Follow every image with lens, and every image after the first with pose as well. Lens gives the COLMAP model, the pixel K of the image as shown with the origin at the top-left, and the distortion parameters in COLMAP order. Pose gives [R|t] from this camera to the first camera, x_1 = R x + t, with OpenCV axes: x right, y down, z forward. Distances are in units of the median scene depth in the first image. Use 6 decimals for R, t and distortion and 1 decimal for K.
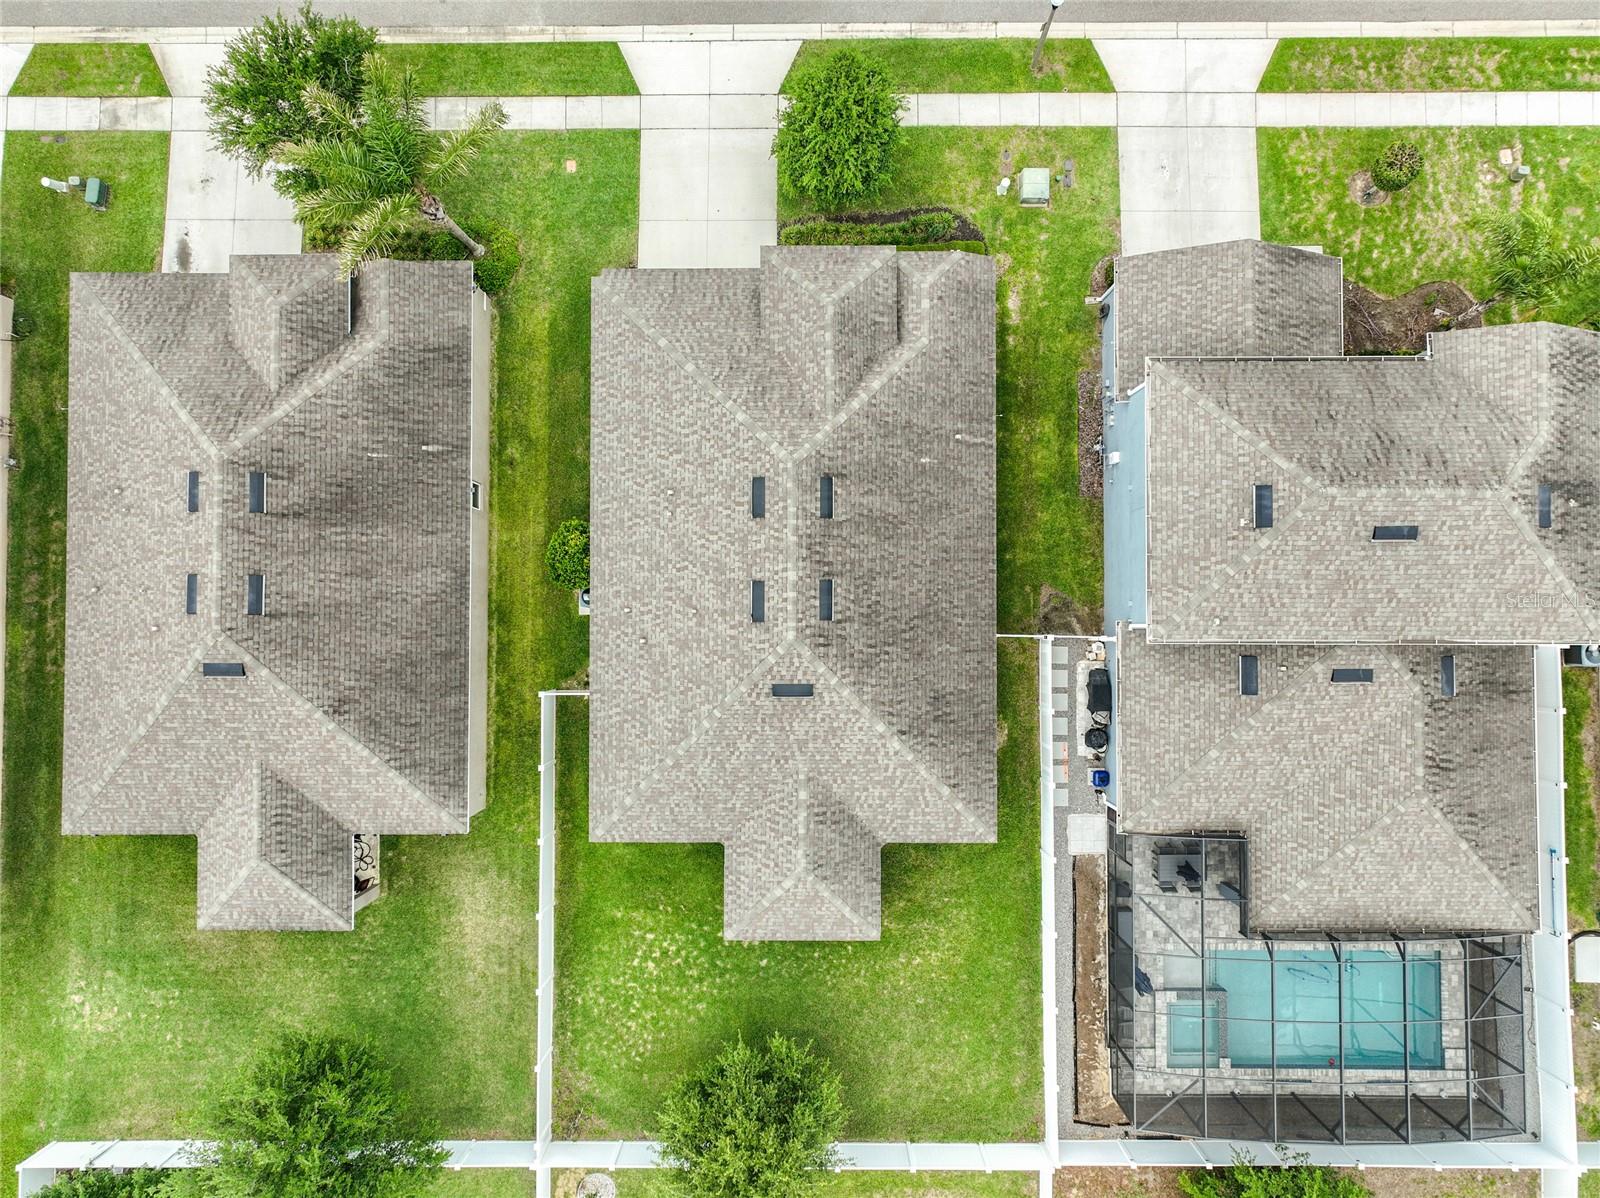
lens RADIAL K [[1117.6, 0, 803.7], [0, 1117.6, 596.0], [0, 0, 1]] dist [-0.005079, 0.022037]
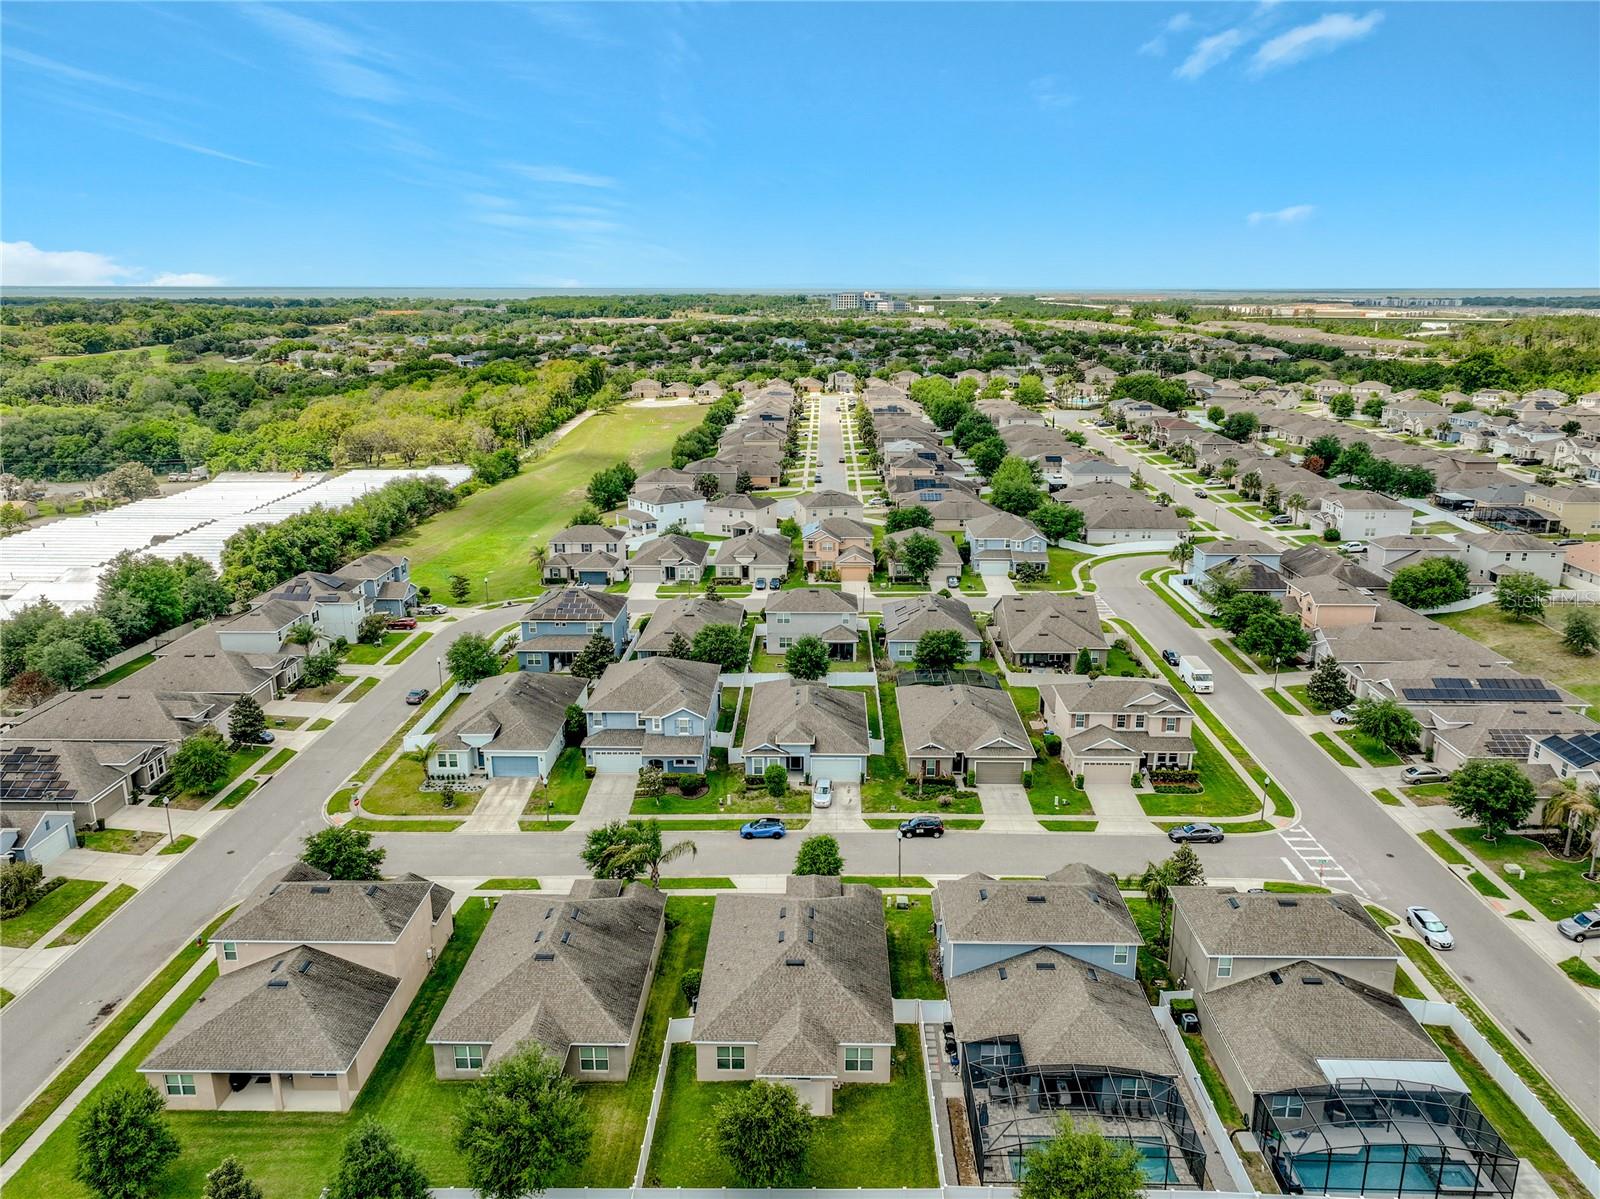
lens RADIAL K [[1117.6, 0, 803.7], [0, 1117.6, 596.5], [0, 0, 1]] dist [-0.005079, 0.022037]
pose [[0.999845, 0.008344, -0.015495, 0.031013], [-0.017275, 0.296960, -0.954734, 1.765286], [-0.003365, 0.954853, 0.297059, -0.327217]]
